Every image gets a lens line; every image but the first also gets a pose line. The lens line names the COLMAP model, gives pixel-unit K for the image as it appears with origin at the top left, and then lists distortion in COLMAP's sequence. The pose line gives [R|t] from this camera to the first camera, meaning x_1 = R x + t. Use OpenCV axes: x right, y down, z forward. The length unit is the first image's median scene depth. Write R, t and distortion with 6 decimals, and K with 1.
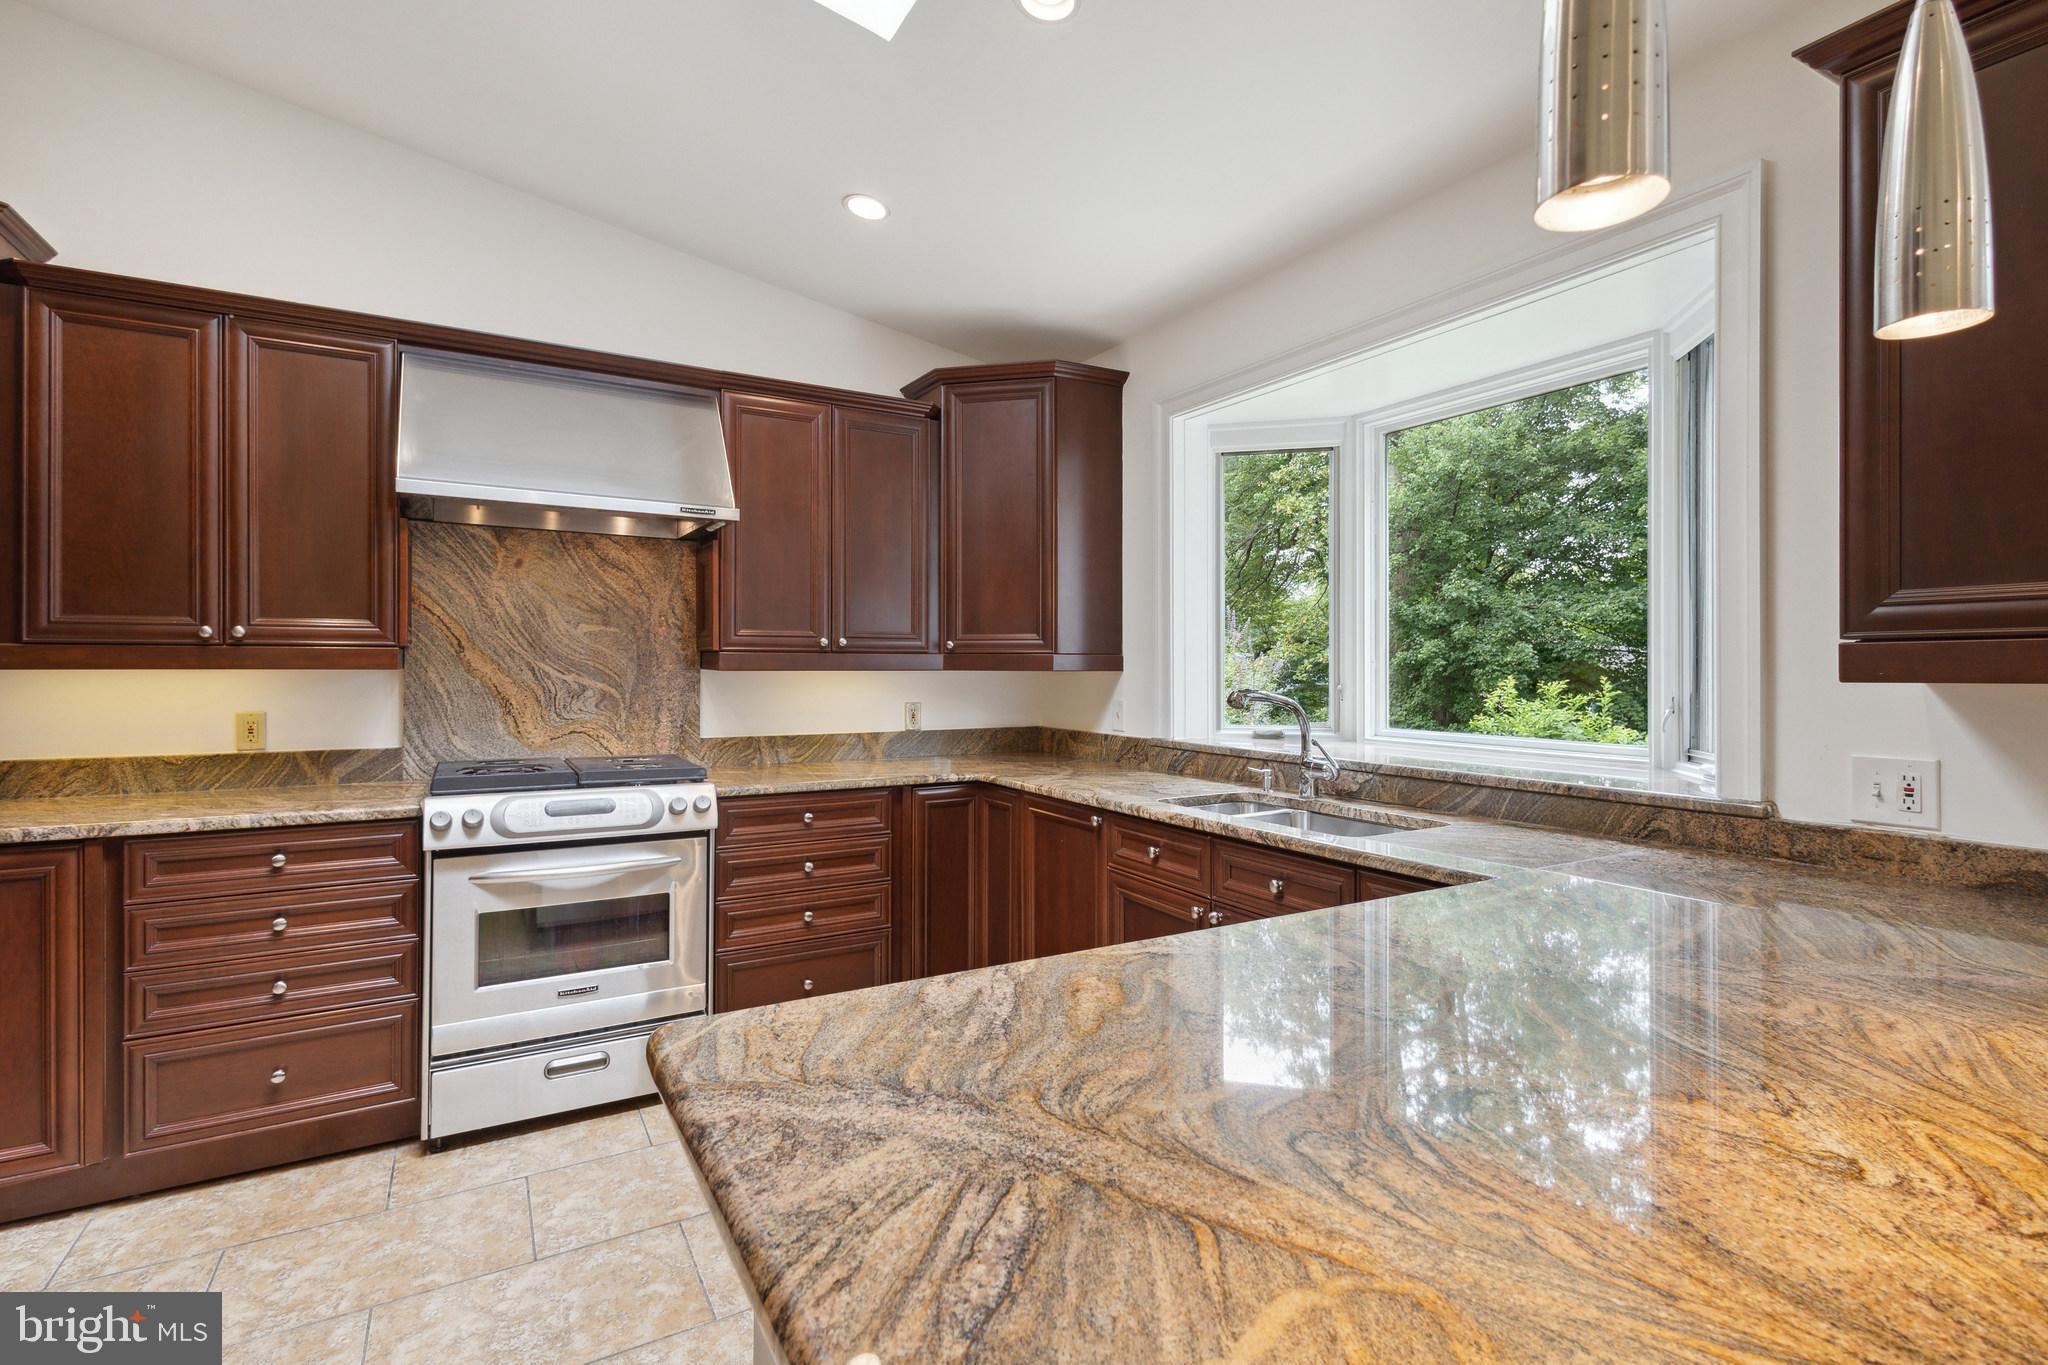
lens RADIAL K [[963.6, 0, 1019.9], [0, 963.6, 665.1], [0, 0, 1]] dist [0.012678, -0.002628]
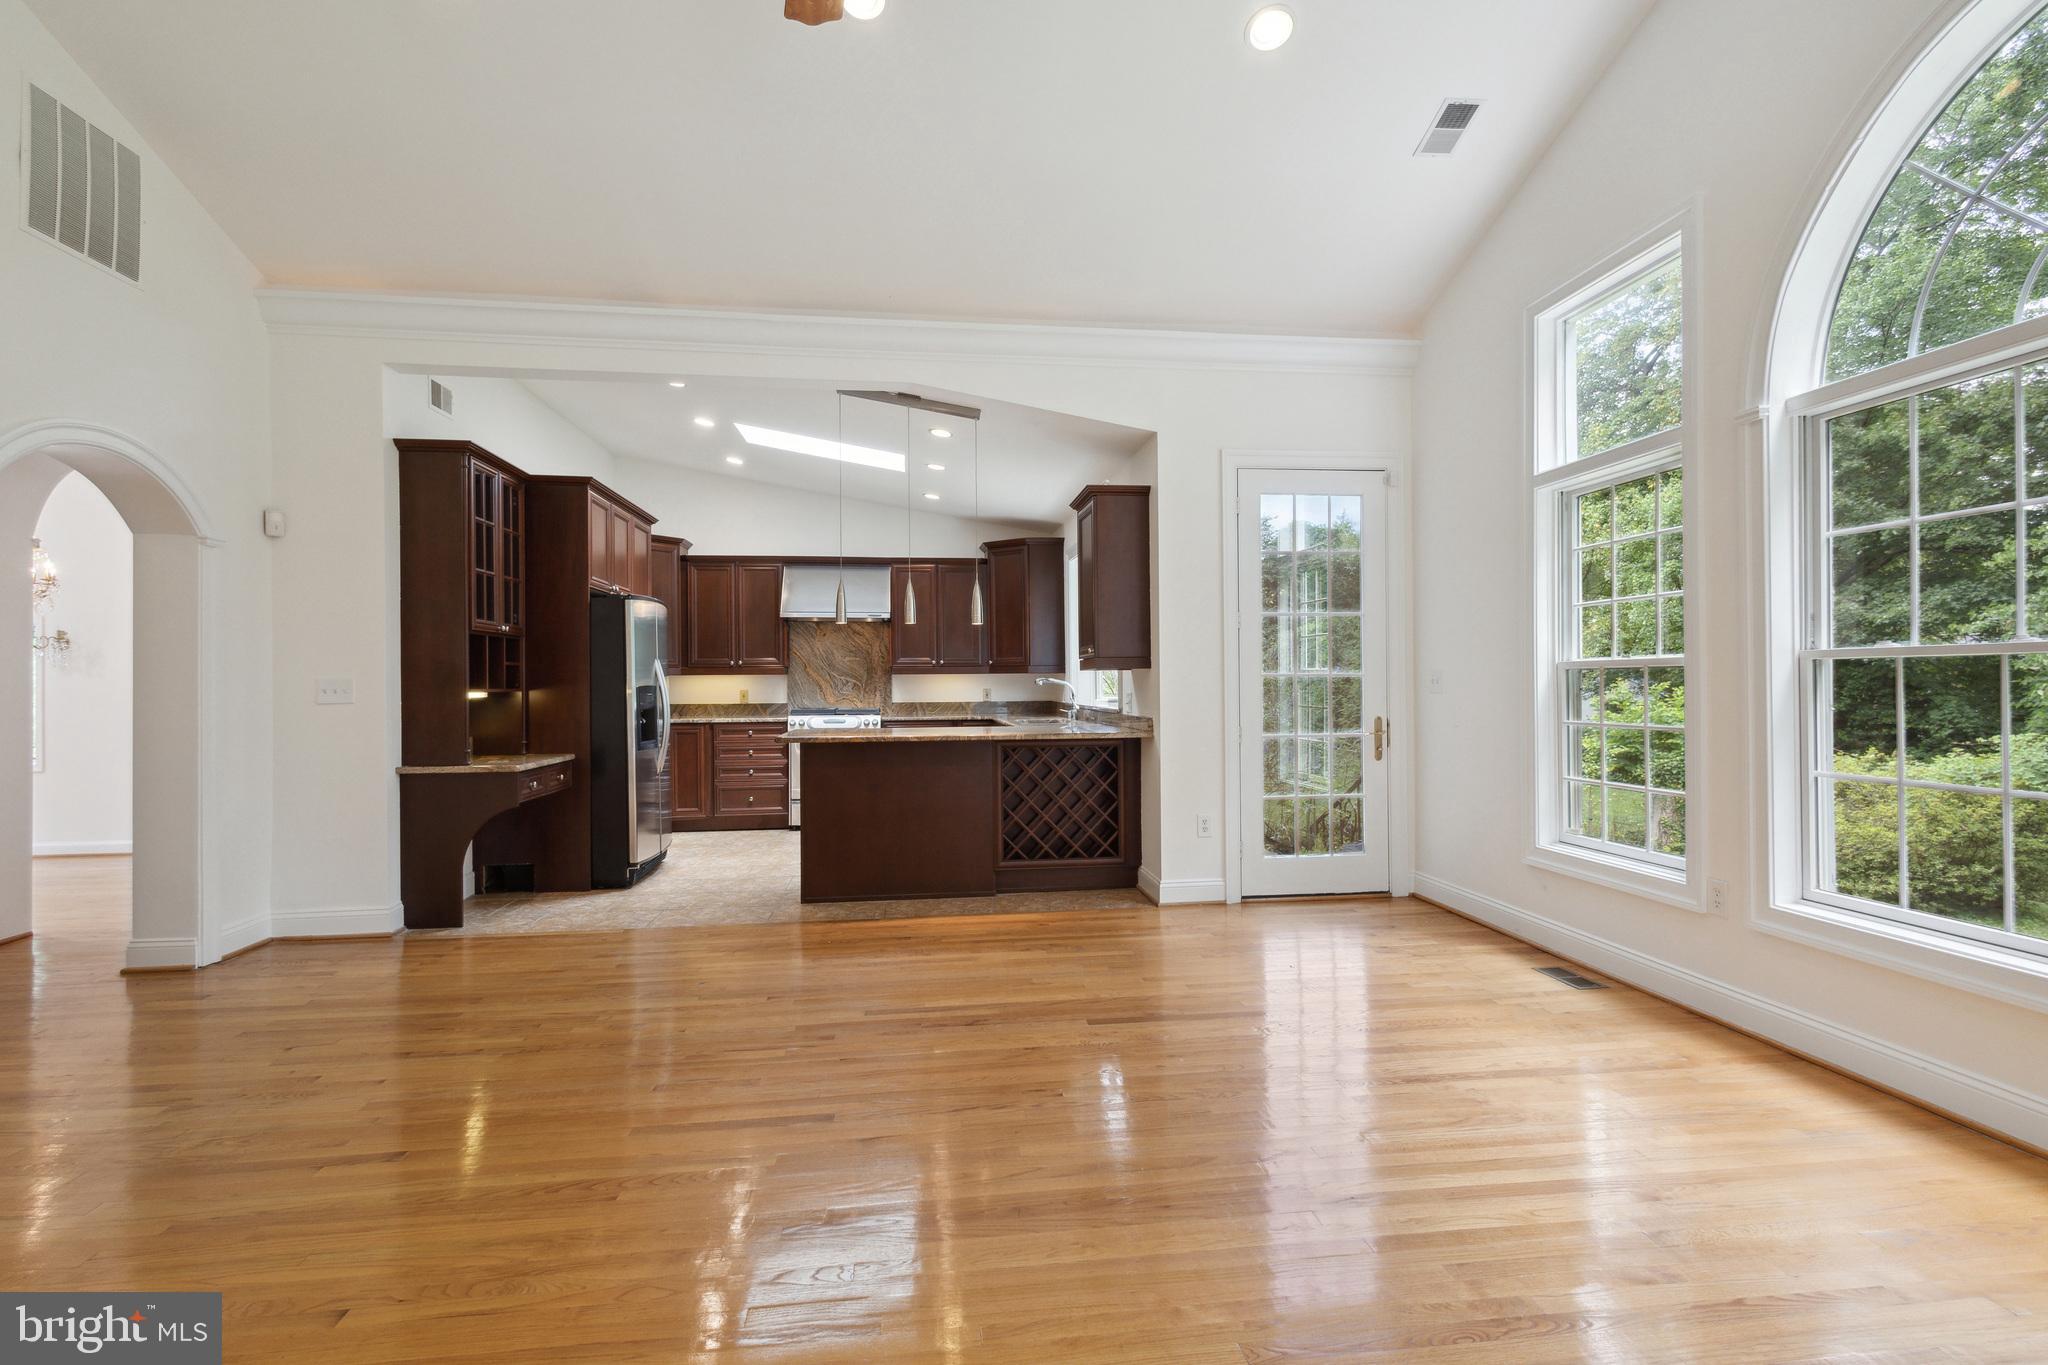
lens RADIAL K [[963.6, 0, 1033.6], [0, 963.6, 681.7], [0, 0, 1]] dist [0.012678, -0.002628]
pose [[0.925556, -0.008759, -0.378509, 1.108419], [0.009575, 0.999954, 0.000274, 0.030118], [0.378489, -0.003878, 0.925598, -1.350956]]
